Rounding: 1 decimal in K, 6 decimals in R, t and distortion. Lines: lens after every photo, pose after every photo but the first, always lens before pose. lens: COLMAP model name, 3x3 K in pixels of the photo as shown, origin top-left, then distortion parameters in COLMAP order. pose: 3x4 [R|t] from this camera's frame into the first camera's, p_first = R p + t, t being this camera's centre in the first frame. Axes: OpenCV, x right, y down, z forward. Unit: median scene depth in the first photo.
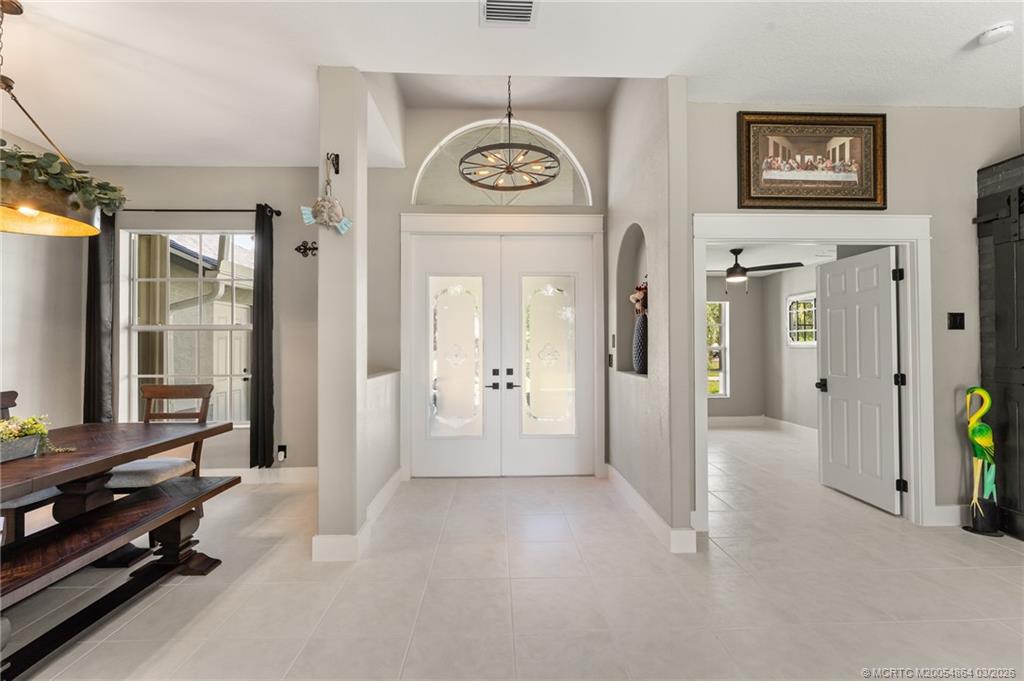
lens RADIAL K [[427.0, 0, 511.0], [0, 427.0, 342.1], [0, 0, 1]] dist [0.002319, -0.000196]
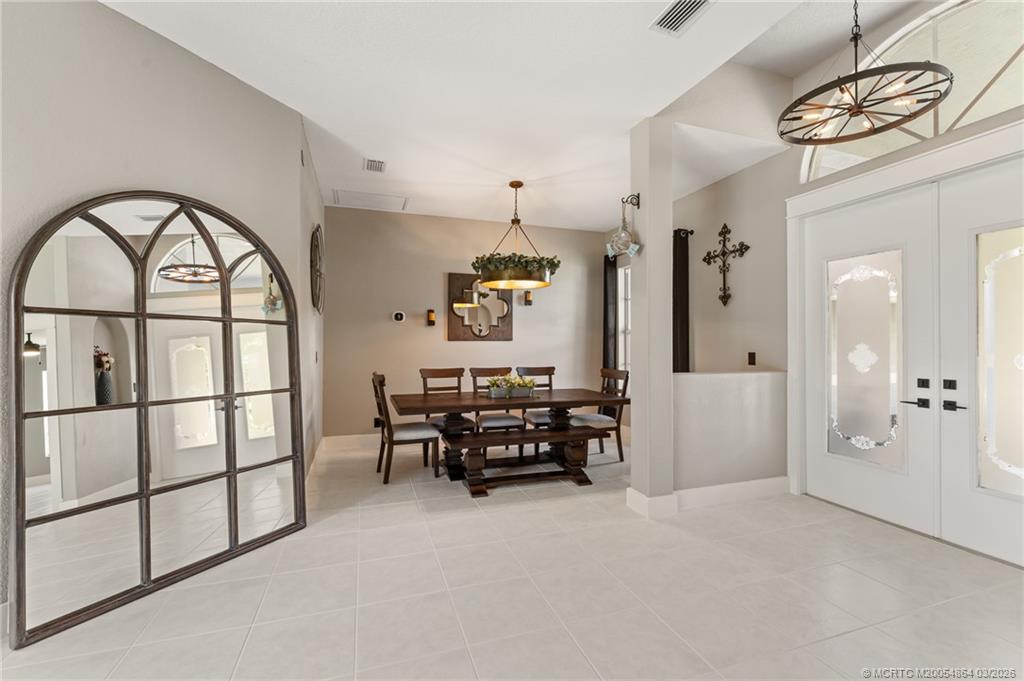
lens RADIAL K [[427.0, 0, 508.7], [0, 427.0, 344.4], [0, 0, 1]] dist [0.002319, -0.000196]
pose [[0.299602, 0.003683, -0.954057, 0.435893], [0.005389, 0.999970, 0.005552, 0.000222], [0.954049, -0.006805, 0.299573, 0.157091]]
